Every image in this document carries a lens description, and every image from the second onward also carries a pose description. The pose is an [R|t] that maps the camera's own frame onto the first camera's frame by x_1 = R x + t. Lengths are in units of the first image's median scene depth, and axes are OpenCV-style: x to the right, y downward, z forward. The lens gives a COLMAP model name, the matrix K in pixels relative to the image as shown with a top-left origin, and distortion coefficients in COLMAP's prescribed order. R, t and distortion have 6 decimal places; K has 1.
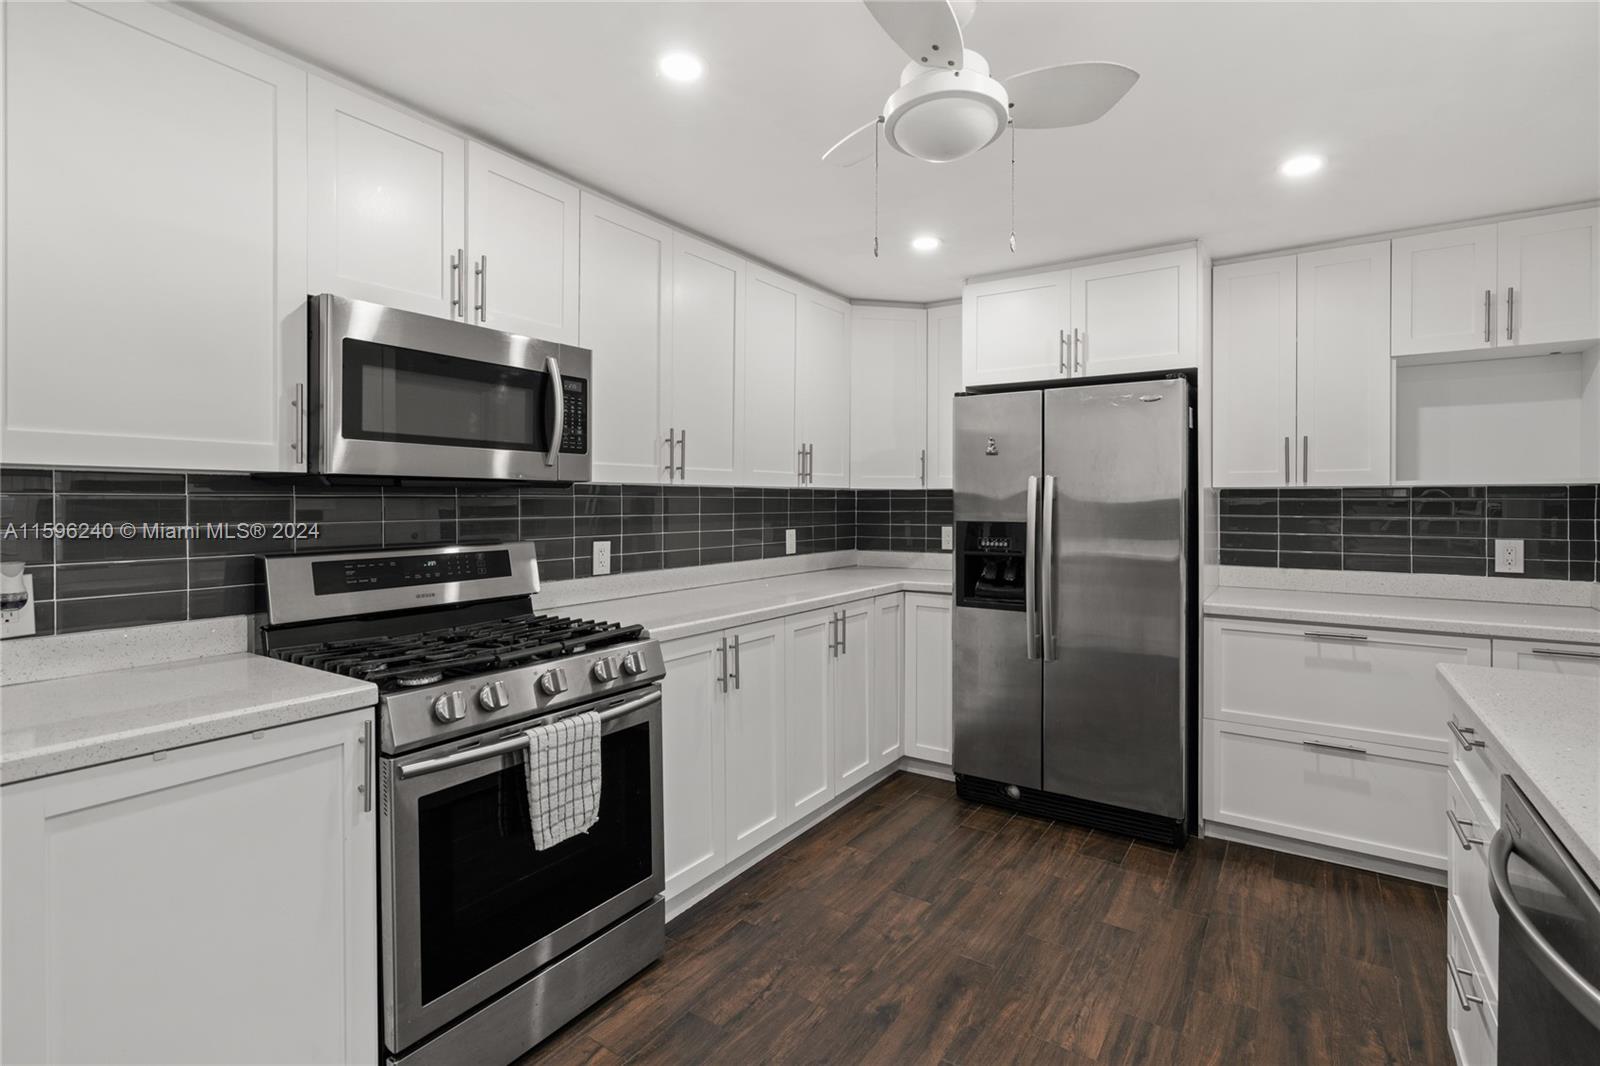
lens RADIAL K [[732.3, 0, 829.3], [0, 732.3, 500.5], [0, 0, 1]] dist [-0.014313, 0.008008]
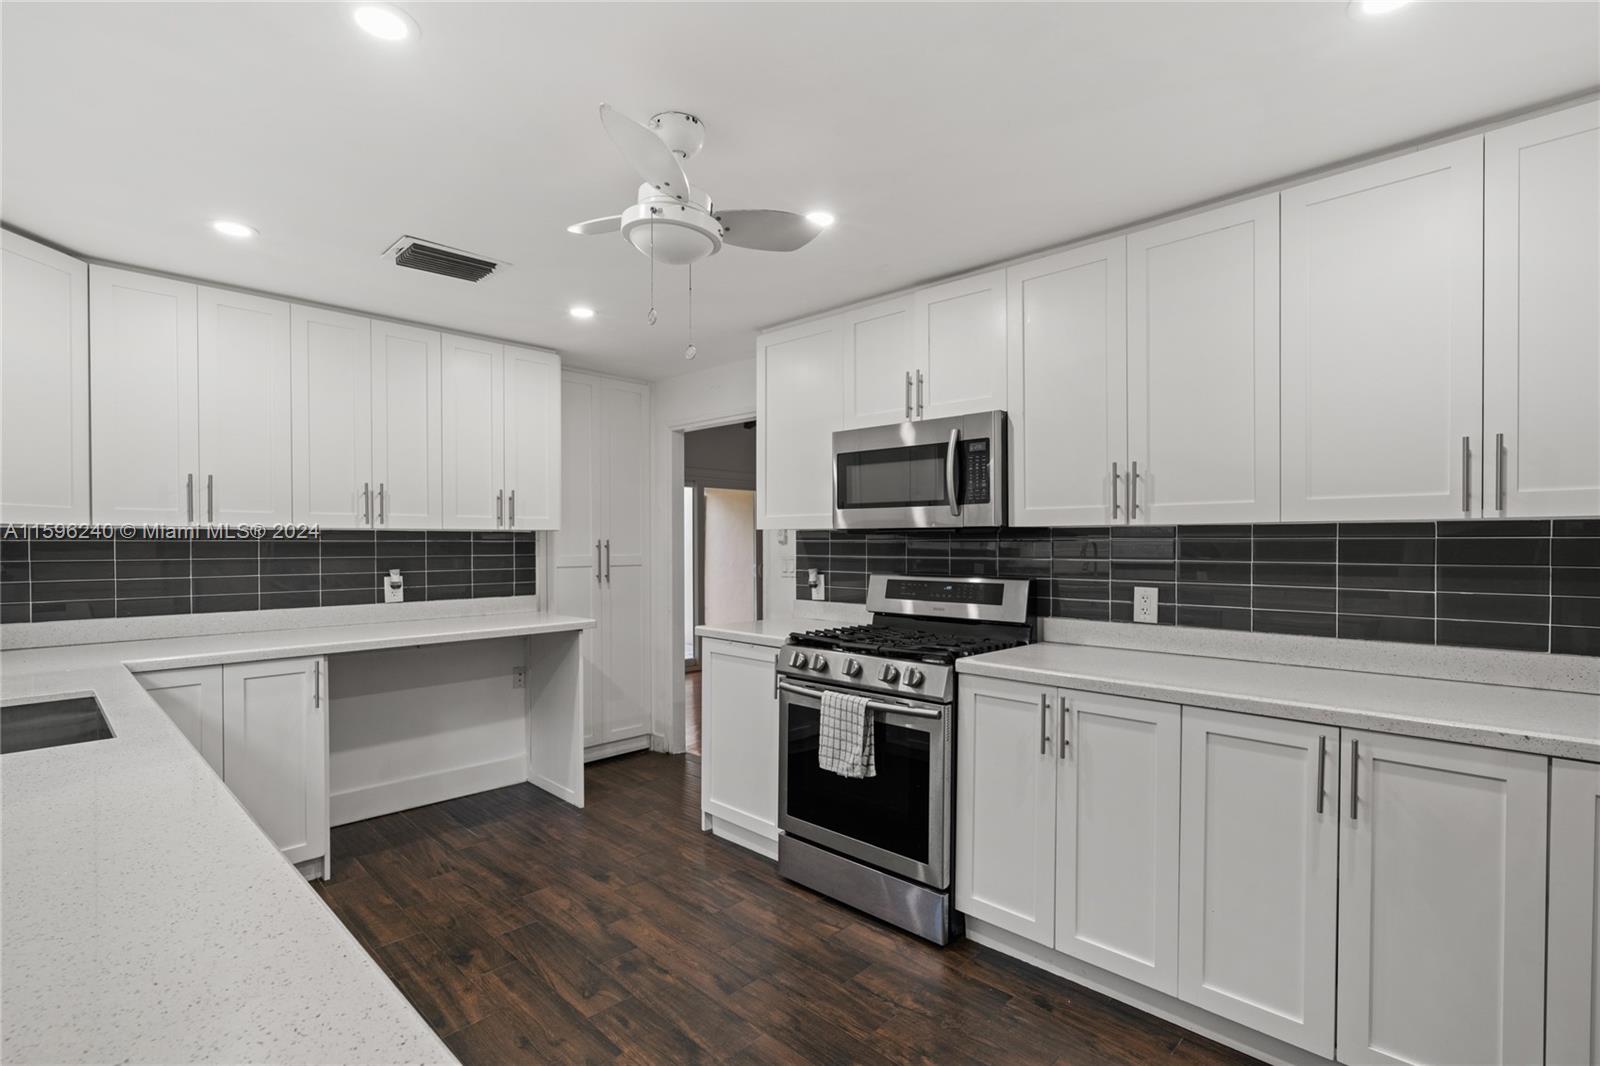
lens RADIAL K [[732.3, 0, 793.6], [0, 732.3, 549.1], [0, 0, 1]] dist [-0.014313, 0.008008]
pose [[-0.193186, 0.008922, -0.981122, 0.732597], [0.001584, 0.999960, 0.008781, -0.001377], [0.981161, 0.000142, -0.193193, 0.791445]]
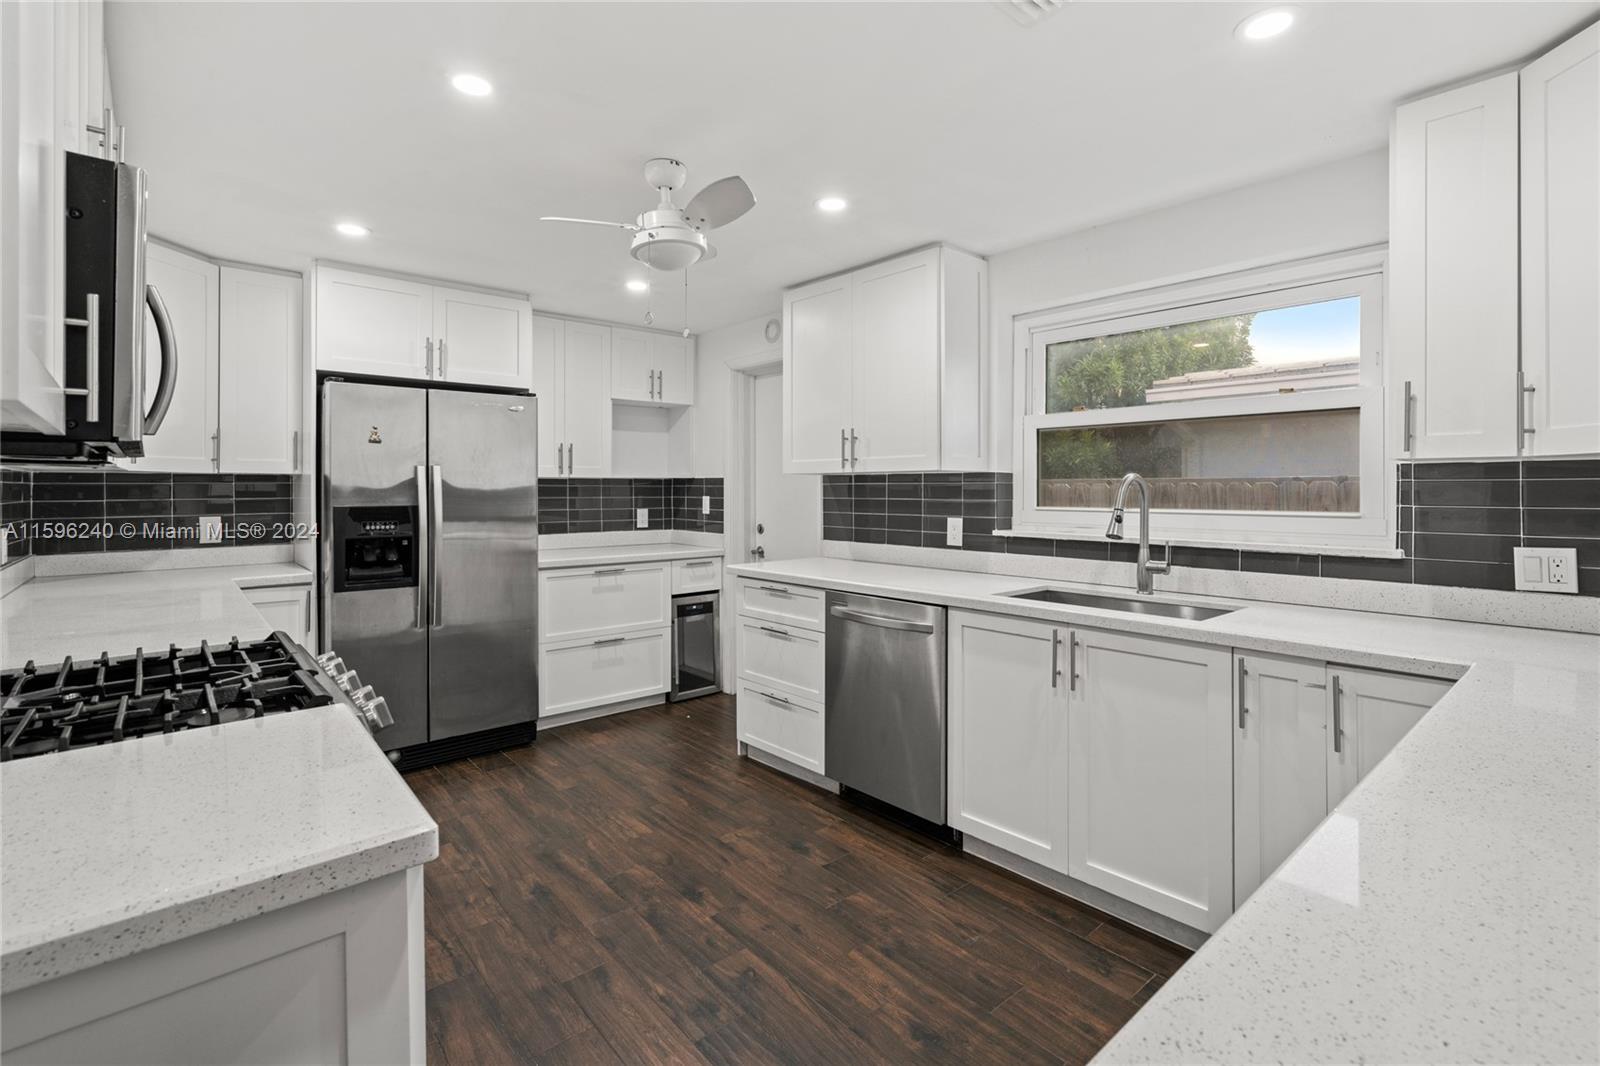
lens RADIAL K [[732.3, 0, 788.3], [0, 732.3, 480.7], [0, 0, 1]] dist [-0.014313, 0.008008]
pose [[0.291017, 0.008326, 0.956682, -0.722141], [-0.002103, 0.999965, -0.008063, -0.001022], [-0.956716, 0.000335, 0.291024, 0.154668]]
